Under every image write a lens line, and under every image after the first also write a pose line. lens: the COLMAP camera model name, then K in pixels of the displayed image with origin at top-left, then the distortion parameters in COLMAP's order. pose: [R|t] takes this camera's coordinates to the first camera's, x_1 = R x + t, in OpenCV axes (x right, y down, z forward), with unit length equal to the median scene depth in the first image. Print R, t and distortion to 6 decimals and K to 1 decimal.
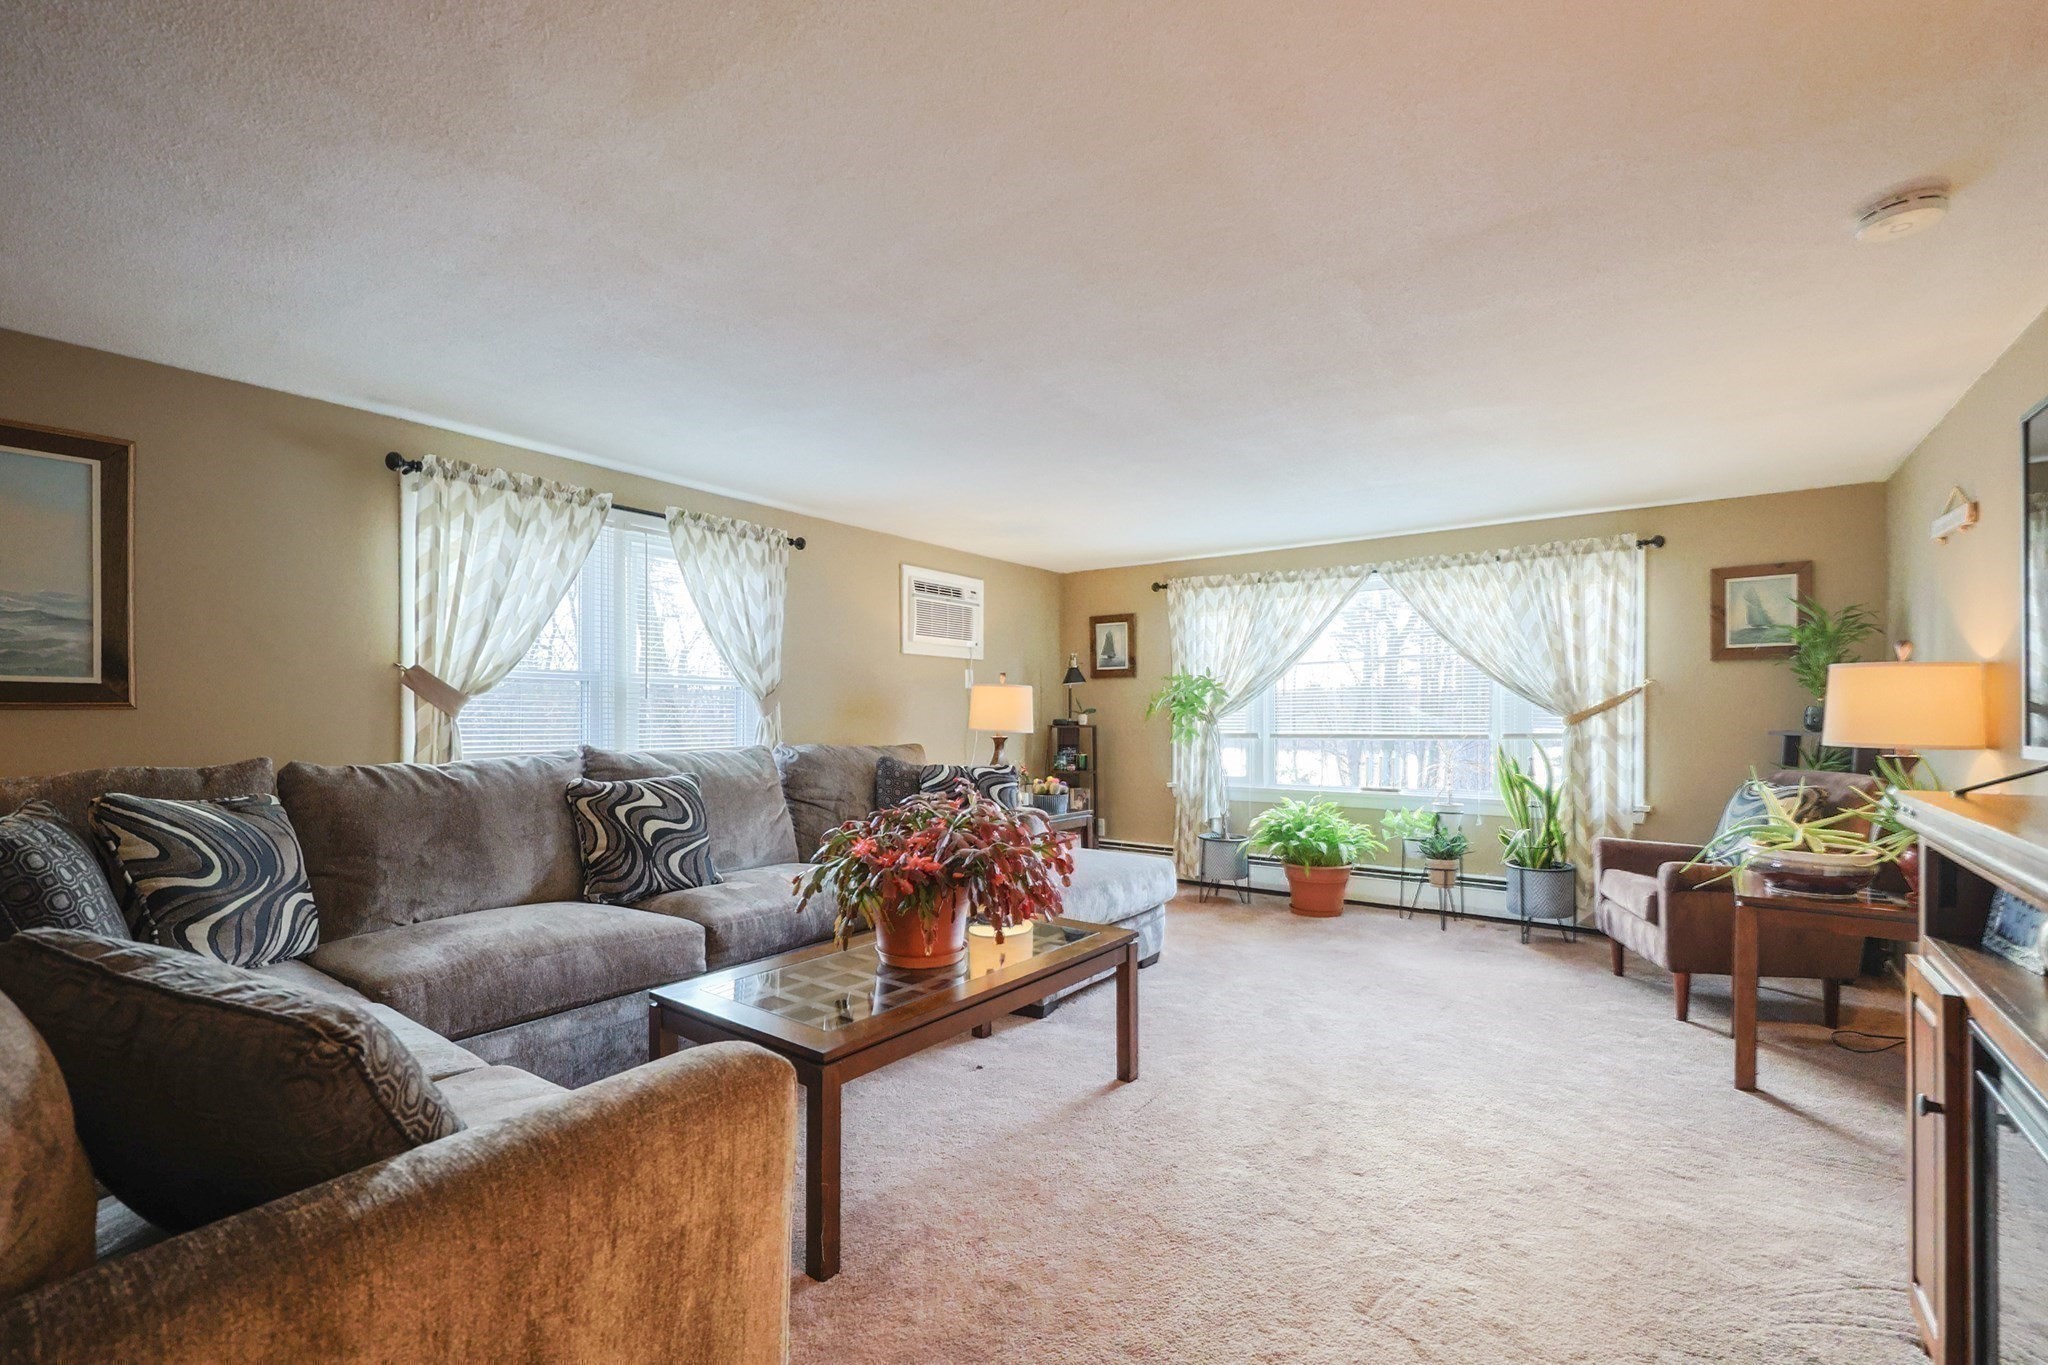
lens RADIAL K [[876.0, 0, 1025.9], [0, 876.0, 685.7], [0, 0, 1]] dist [0.001027, 0.000061]
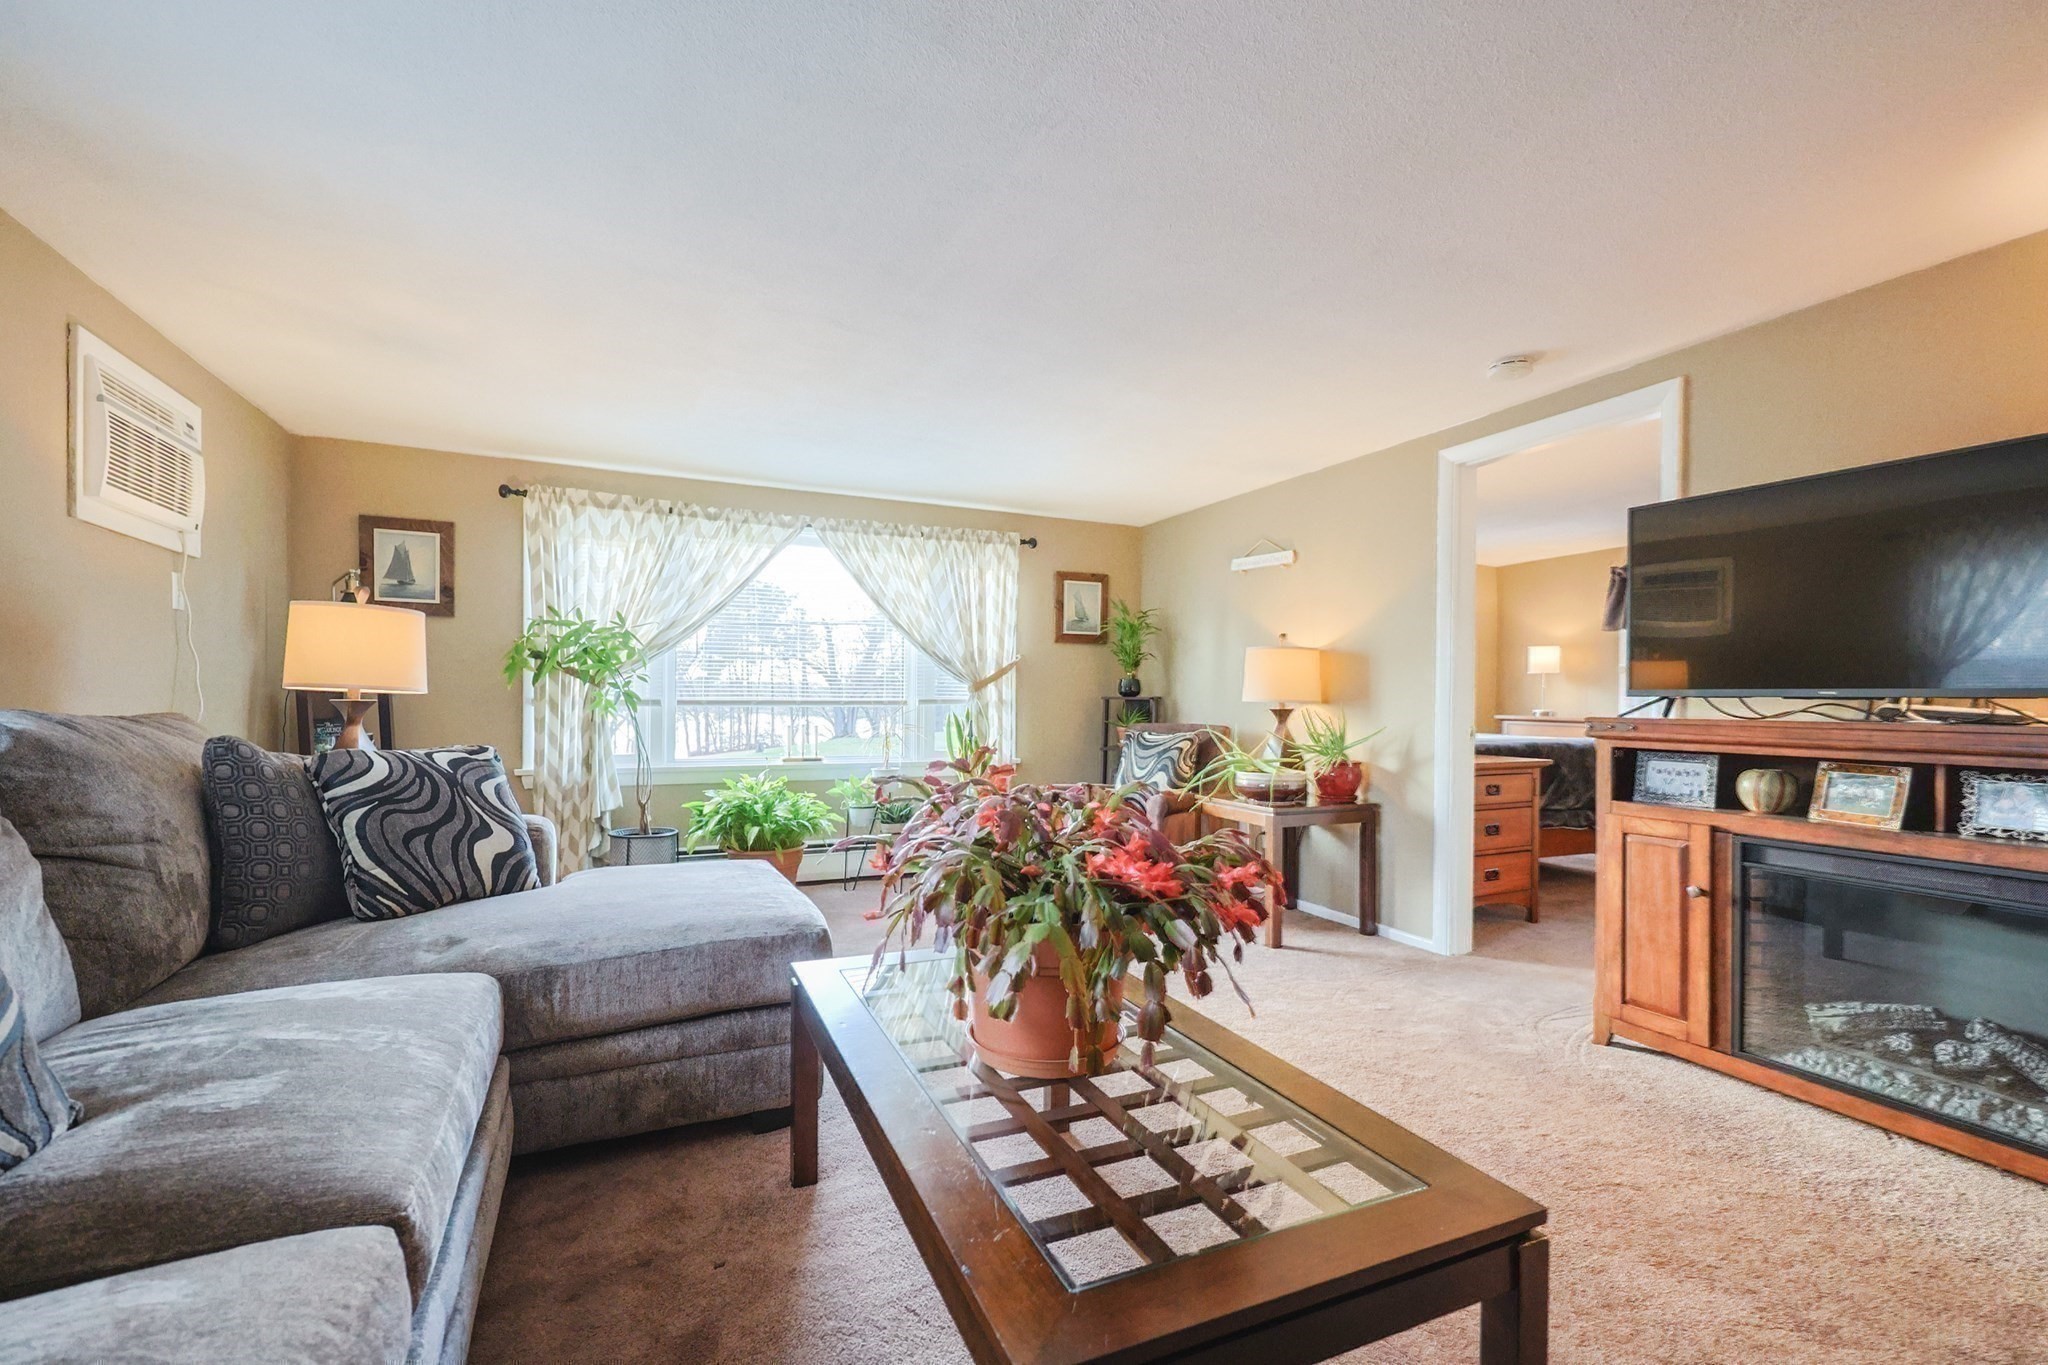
lens RADIAL K [[876.0, 0, 1025.9], [0, 876.0, 685.7], [0, 0, 1]] dist [0.001027, 0.000061]
pose [[0.489786, 0.020467, 0.871602, -0.312339], [-0.039572, 0.999216, -0.001227, 0.033203], [-0.870944, -0.033890, 0.490212, 0.356818]]
